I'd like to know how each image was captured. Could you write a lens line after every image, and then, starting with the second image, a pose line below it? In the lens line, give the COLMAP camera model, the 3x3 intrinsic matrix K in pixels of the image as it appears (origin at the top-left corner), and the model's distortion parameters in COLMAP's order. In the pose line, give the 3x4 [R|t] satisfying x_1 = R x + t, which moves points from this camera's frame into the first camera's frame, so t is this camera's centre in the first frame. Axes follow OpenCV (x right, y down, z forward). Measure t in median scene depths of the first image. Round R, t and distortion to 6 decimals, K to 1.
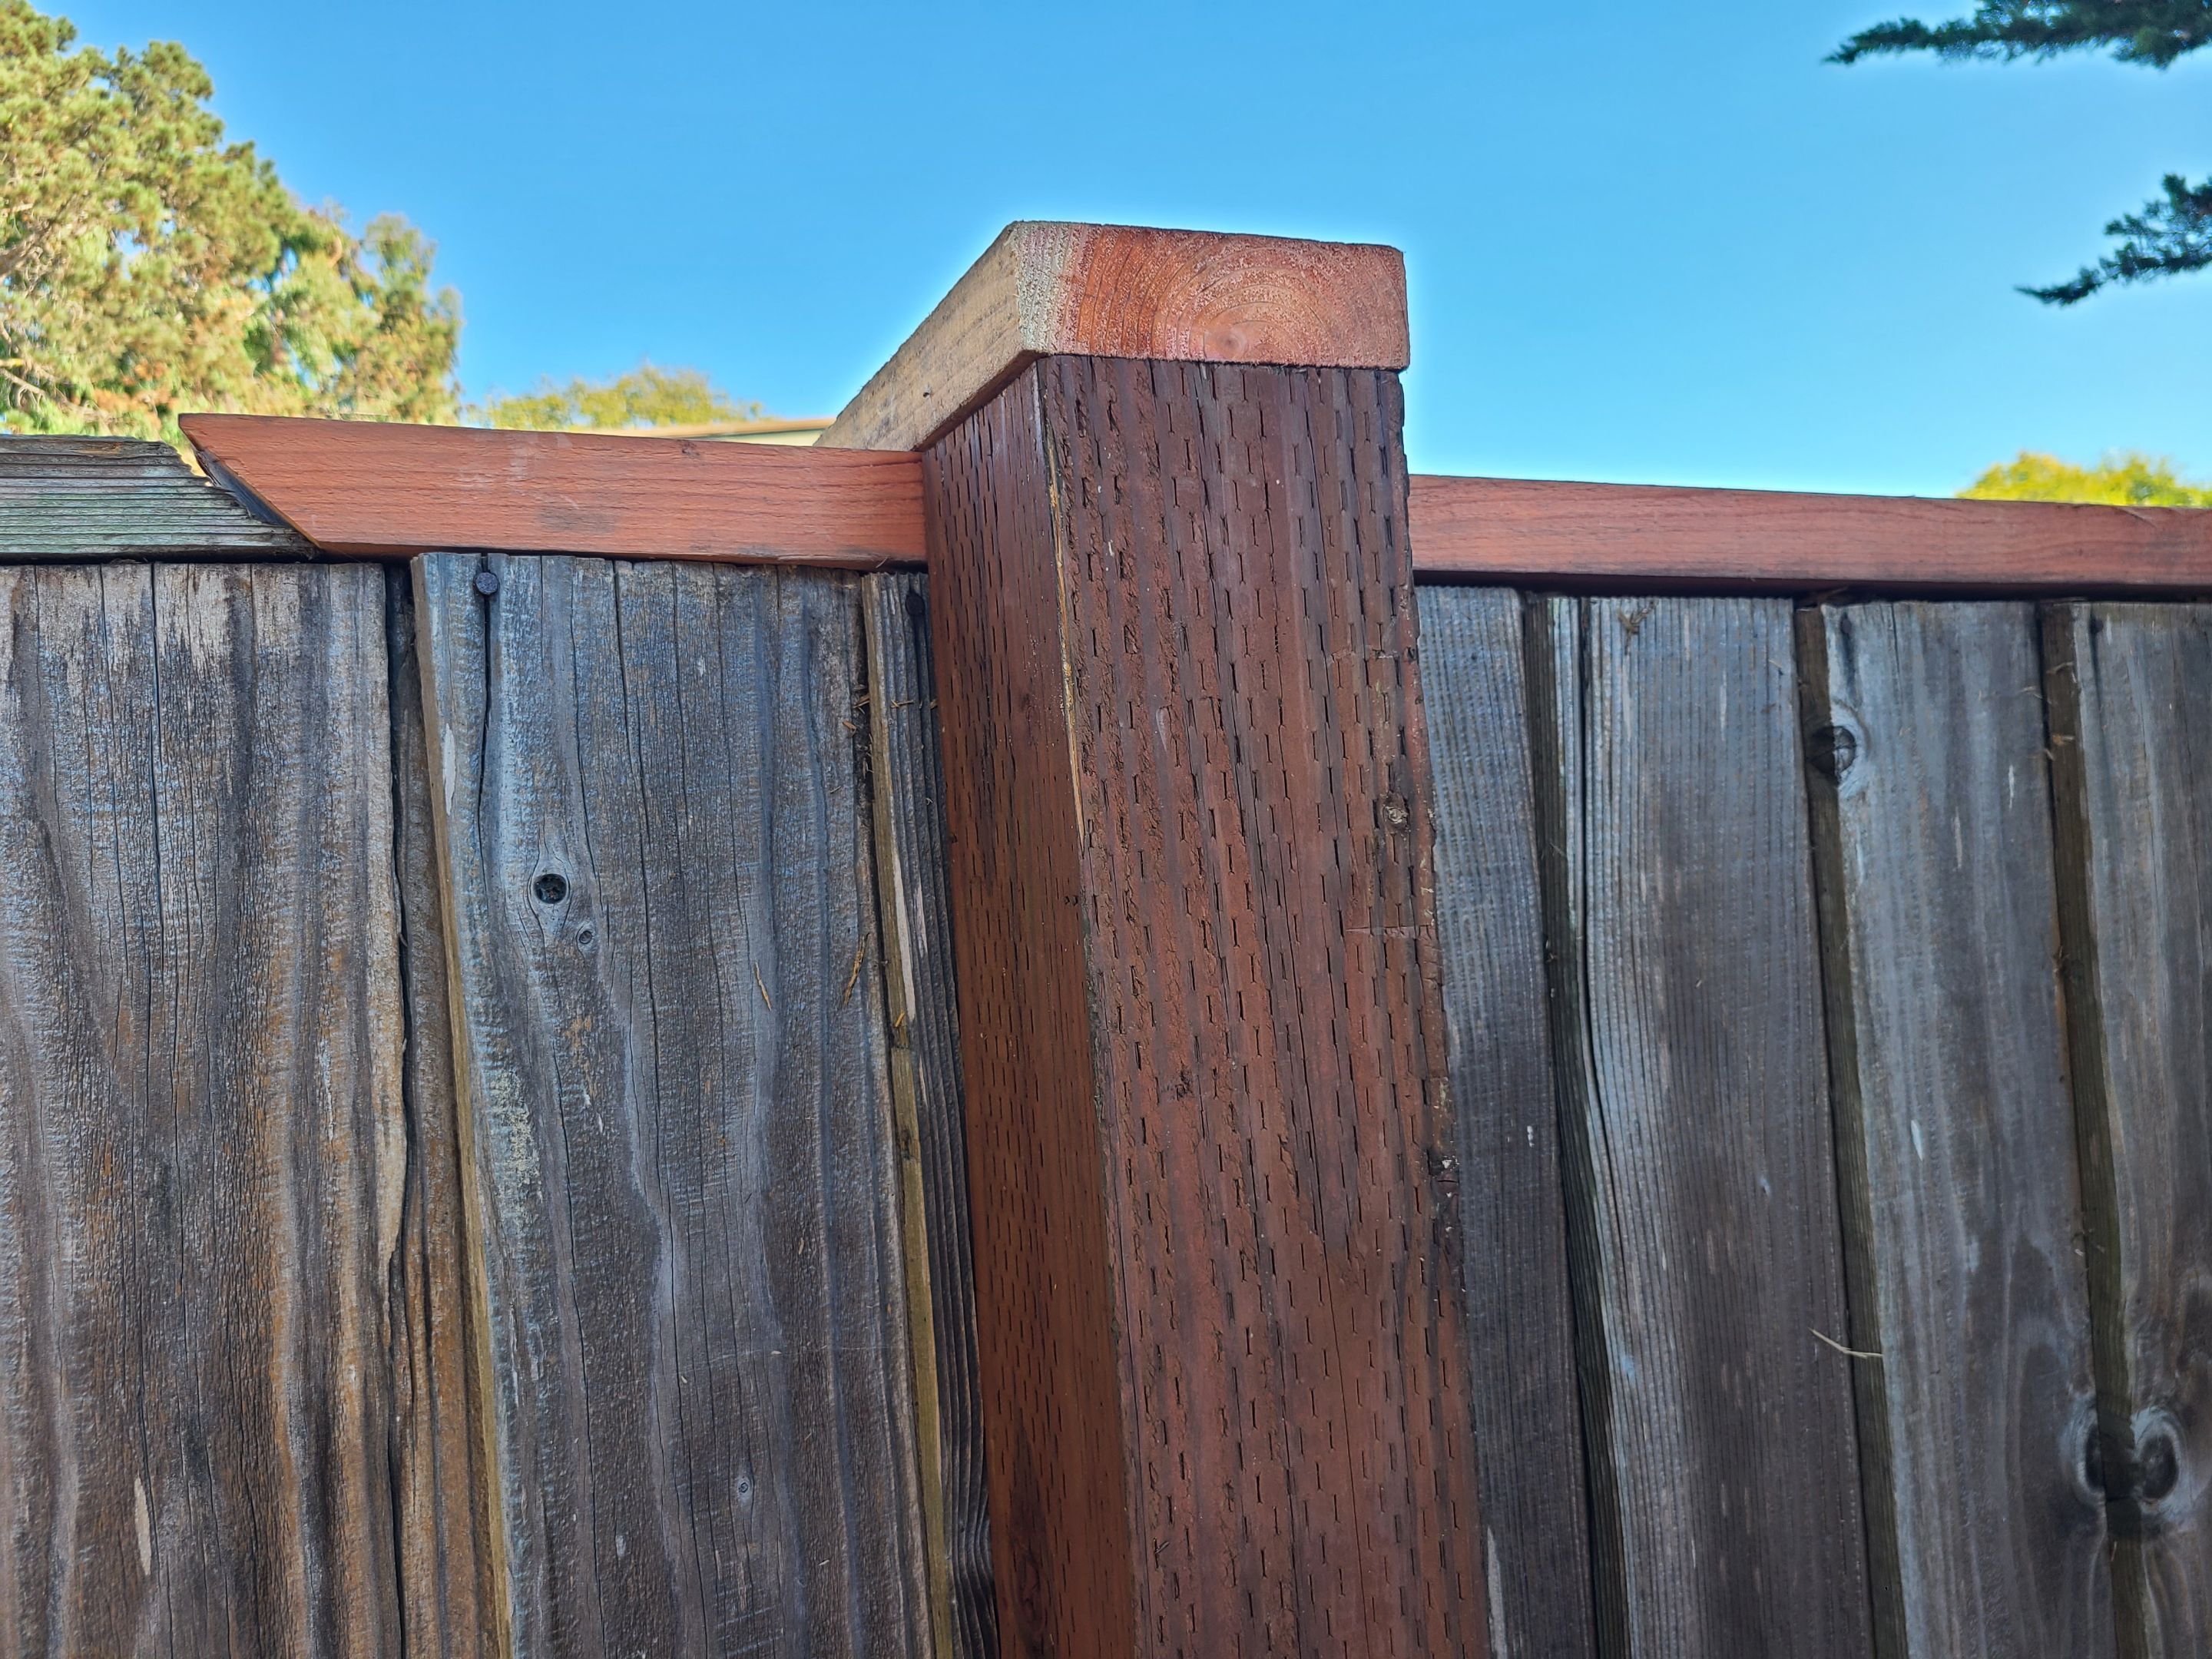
lens RADIAL K [[1688.3, 0, 1074.0], [0, 1688.3, 830.9], [0, 0, 1]] dist [0.040634, -0.027614]
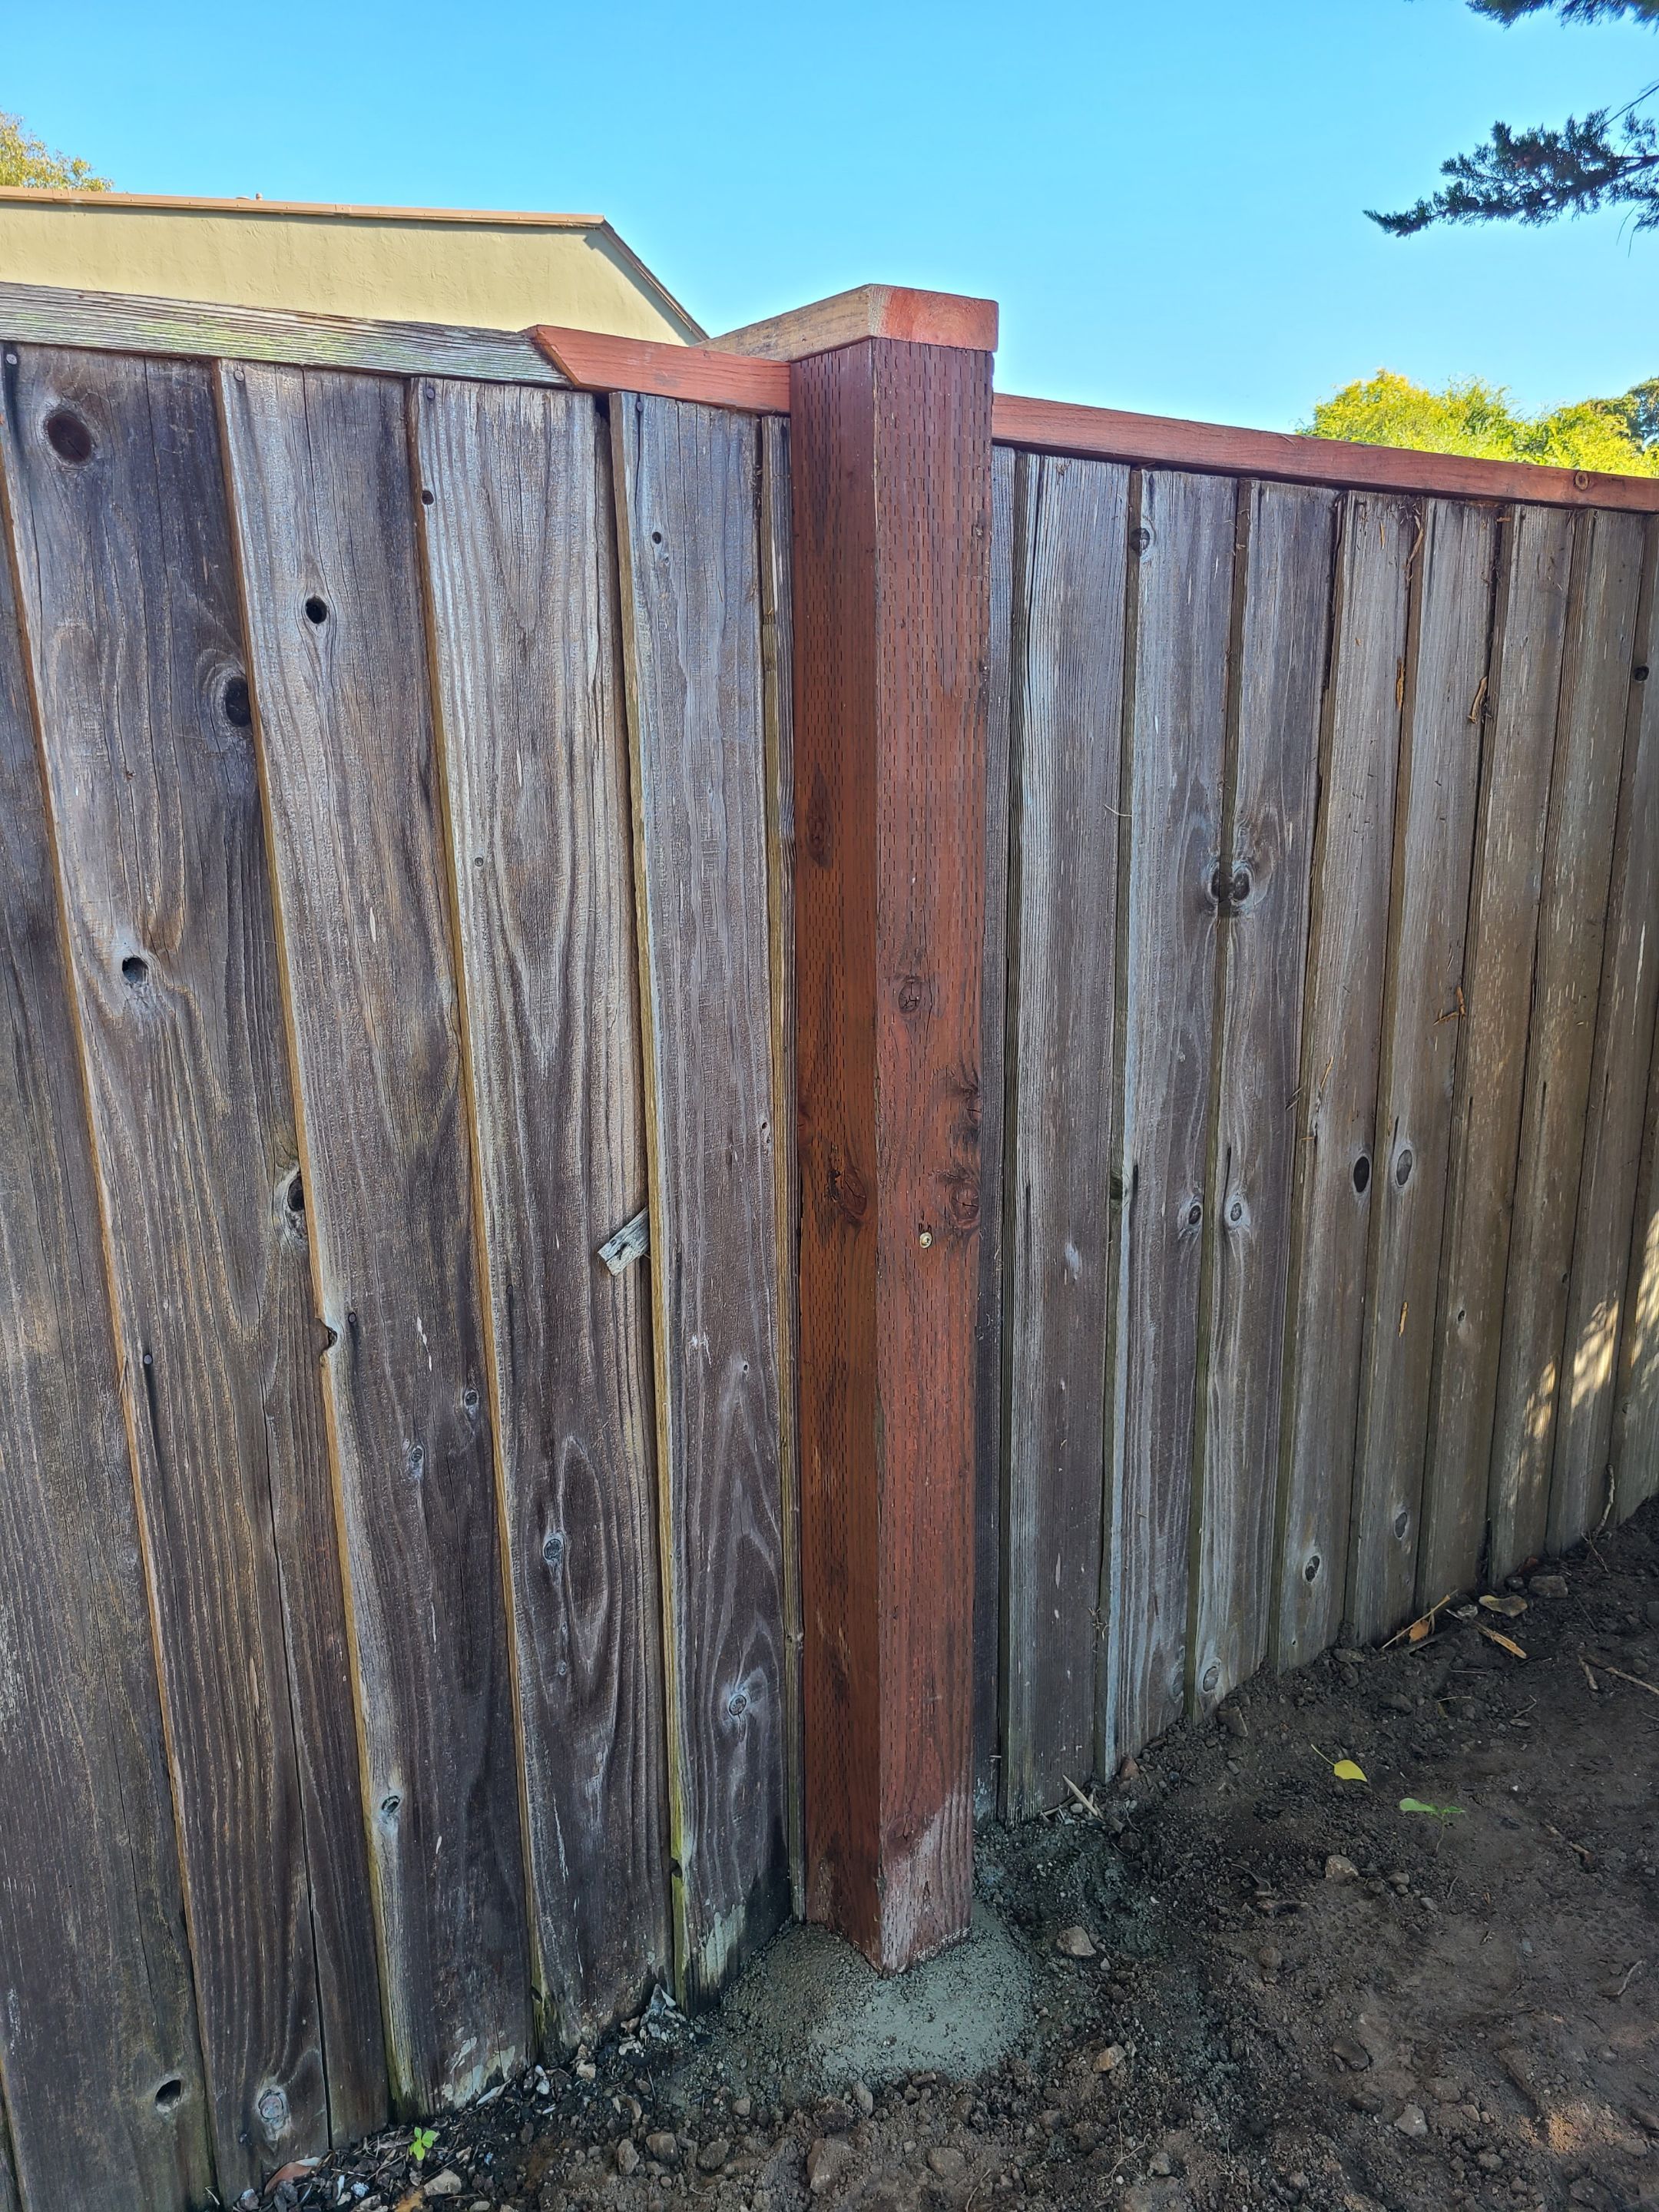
lens RADIAL K [[1688.3, 0, 817.6], [0, 1688.3, 1093.5], [0, 0, 1]] dist [0.040634, -0.027614]
pose [[0.975027, 0.006664, 0.221988, -0.476483], [-0.056644, 0.973954, 0.219558, 0.206587], [-0.214743, -0.226650, 0.950008, -1.247325]]
